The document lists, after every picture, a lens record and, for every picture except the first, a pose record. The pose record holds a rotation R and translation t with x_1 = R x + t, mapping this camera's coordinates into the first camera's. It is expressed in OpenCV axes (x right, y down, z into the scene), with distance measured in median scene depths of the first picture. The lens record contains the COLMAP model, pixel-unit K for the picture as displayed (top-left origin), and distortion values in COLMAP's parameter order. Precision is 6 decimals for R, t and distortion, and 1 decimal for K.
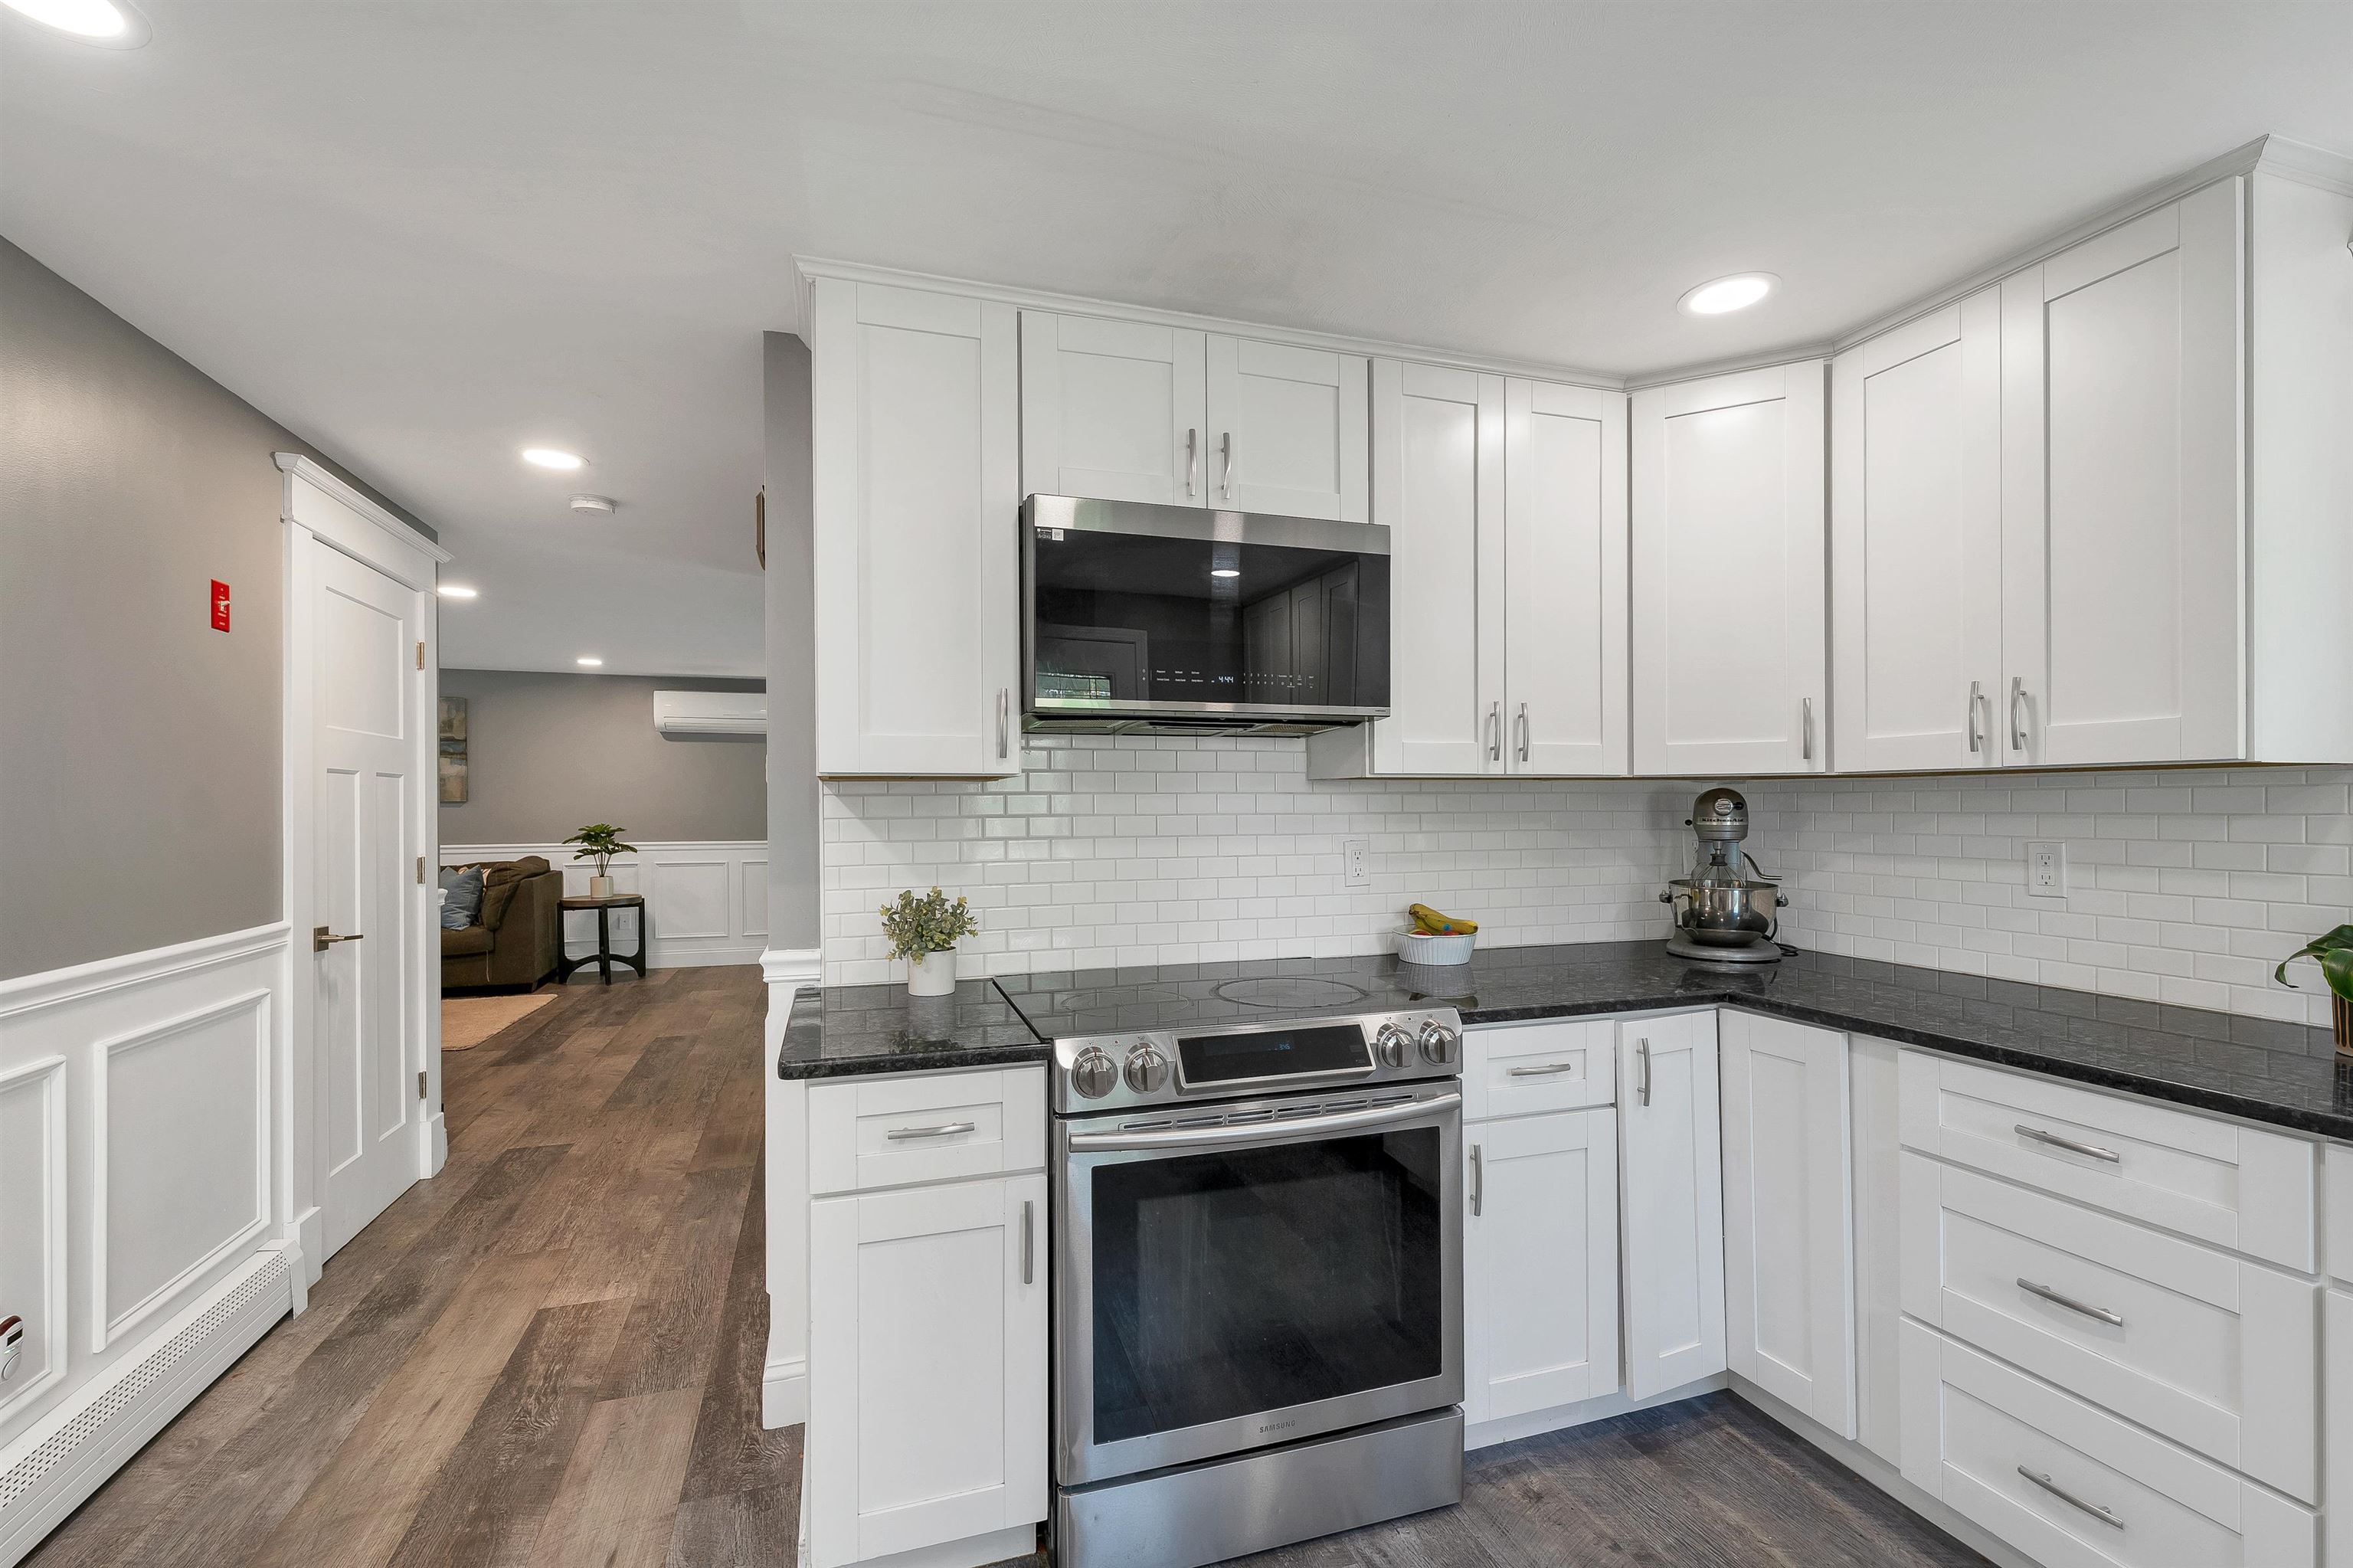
lens RADIAL K [[987.7, 0, 1168.5], [0, 987.7, 806.1], [0, 0, 1]] dist [0.007403, -0.000952]
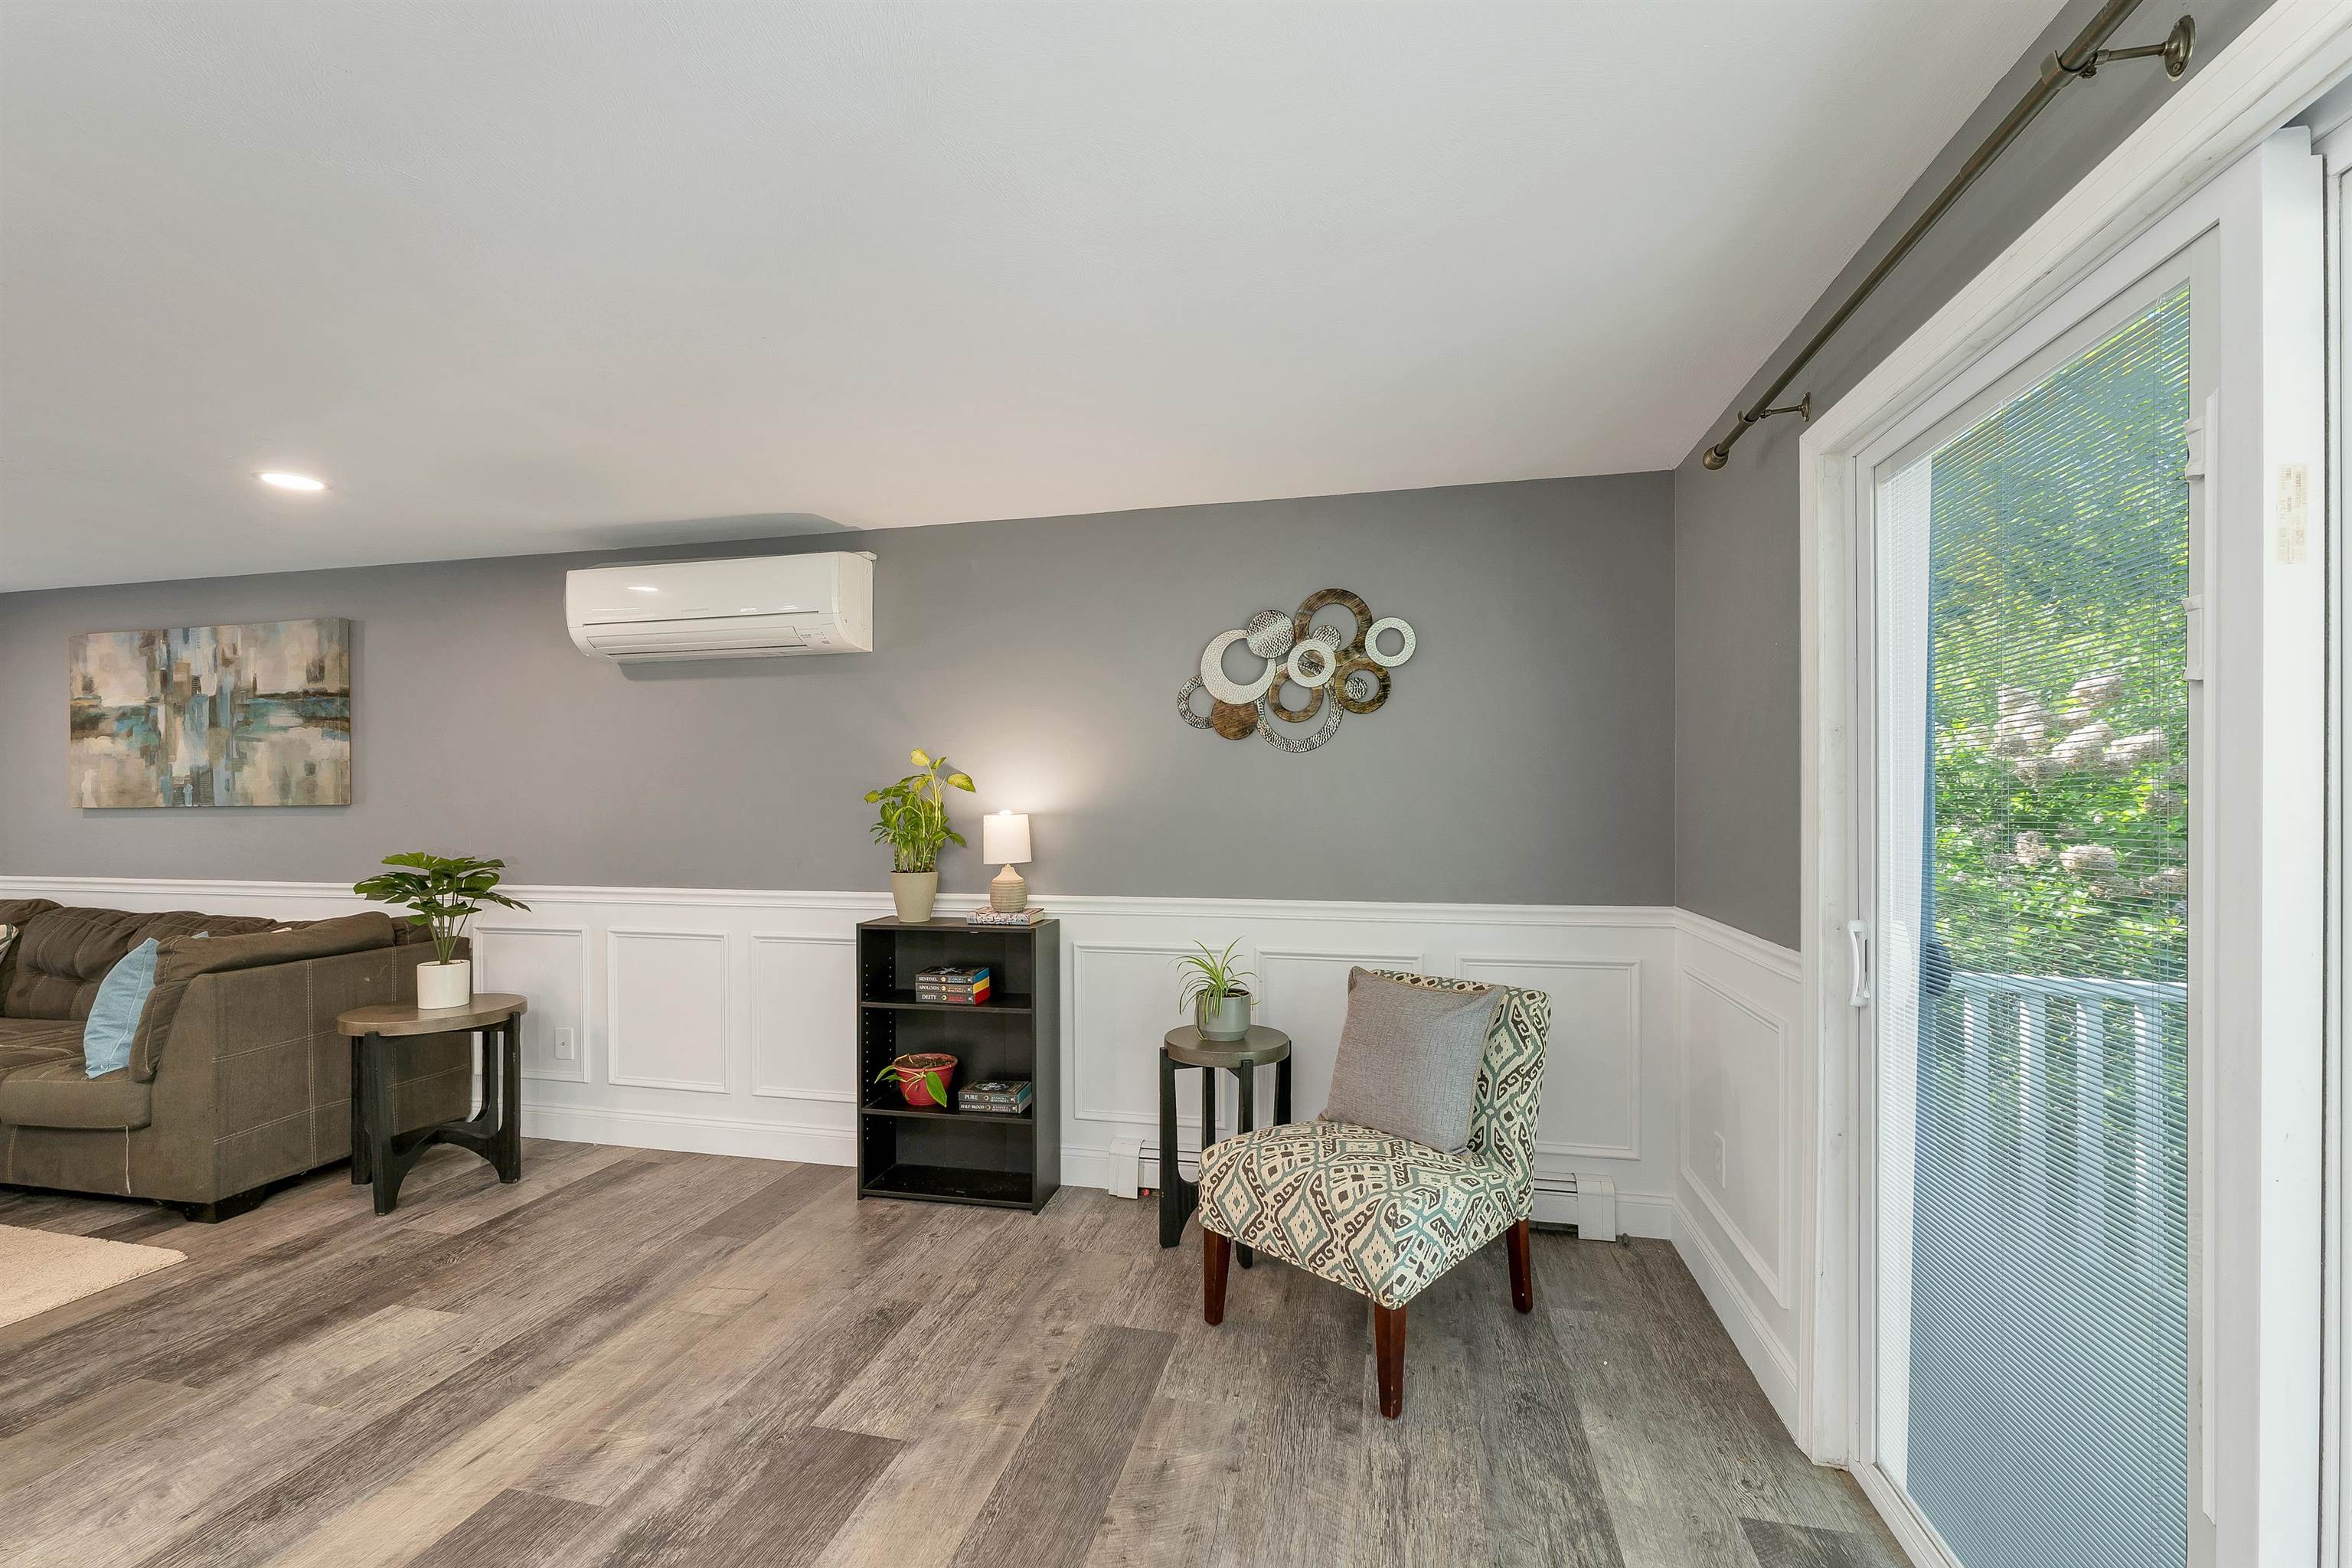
lens RADIAL K [[987.2, 0, 1157.9], [0, 987.2, 802.8], [0, 0, 1]] dist [0.007403, -0.000952]
pose [[0.848388, -0.006952, -0.529329, -0.033141], [0.006343, 0.999975, -0.002968, -0.001198], [0.529336, -0.000839, 0.848412, 1.012964]]
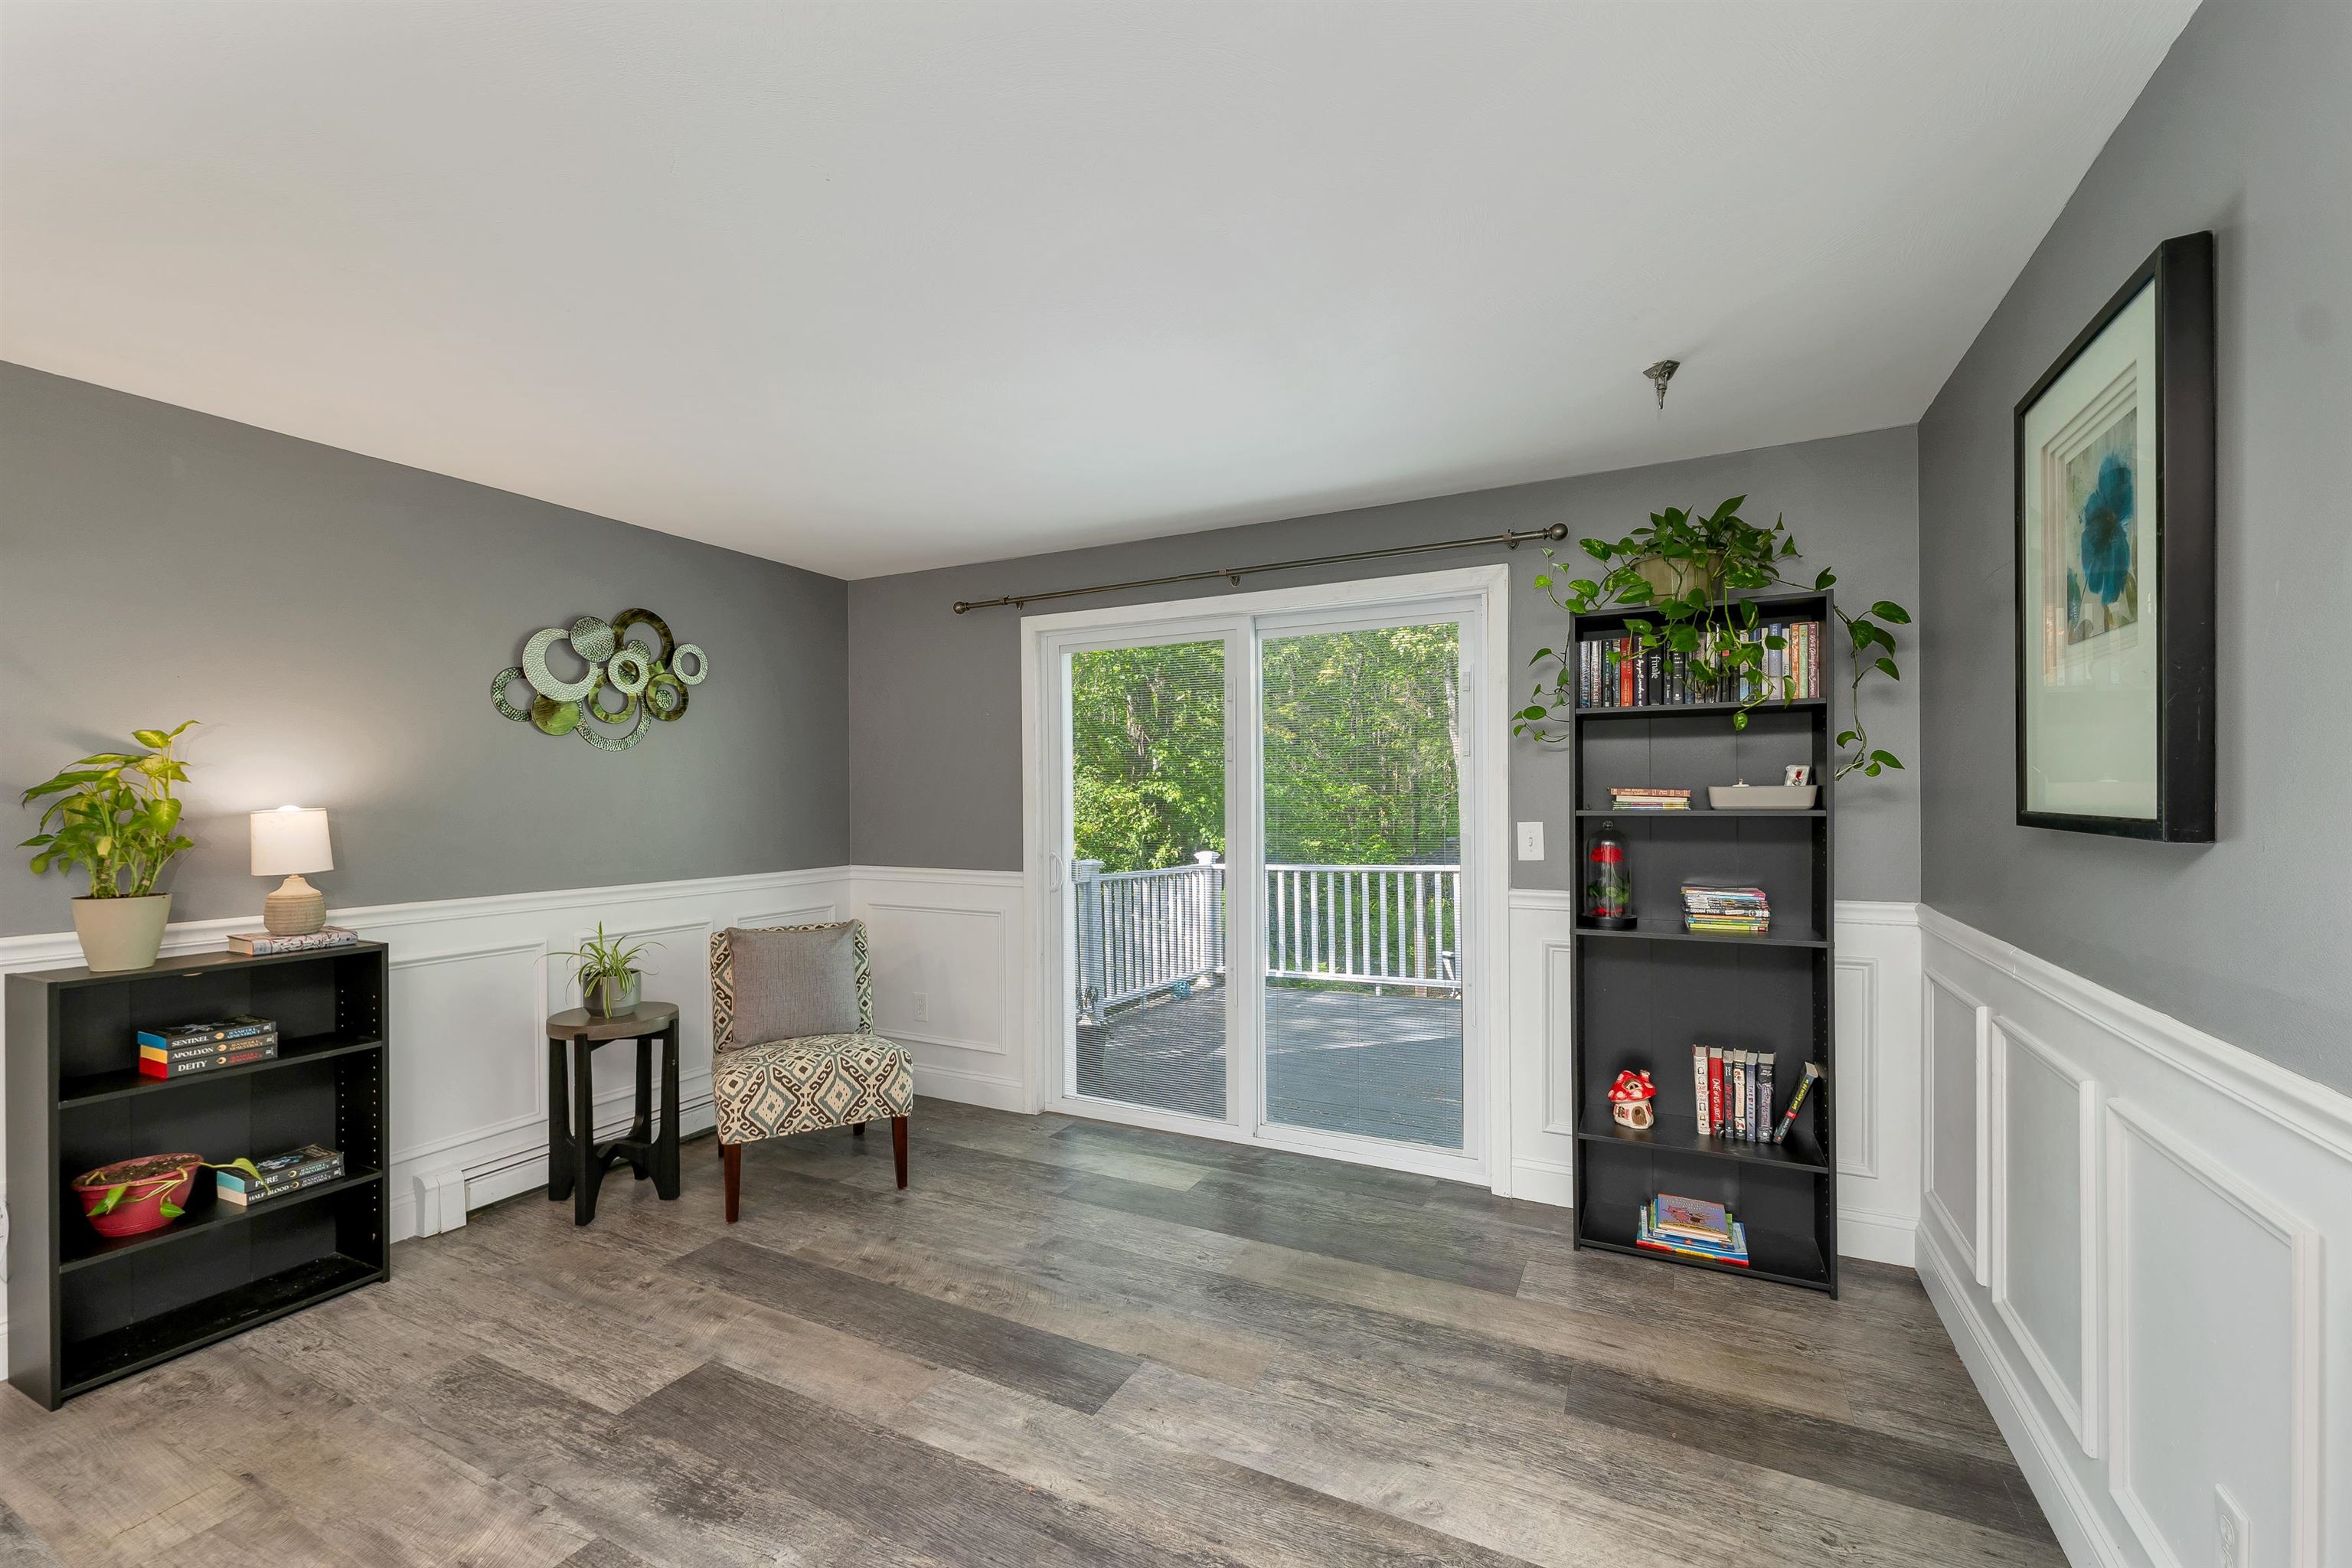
lens RADIAL K [[987.2, 0, 1163.3], [0, 987.2, 796.3], [0, 0, 1]] dist [0.007403, -0.000952]
pose [[0.719335, -0.006027, 0.694637, -0.508208], [0.009719, 0.999952, -0.001389, 0.001646], [-0.694595, 0.007750, 0.719359, 0.825645]]
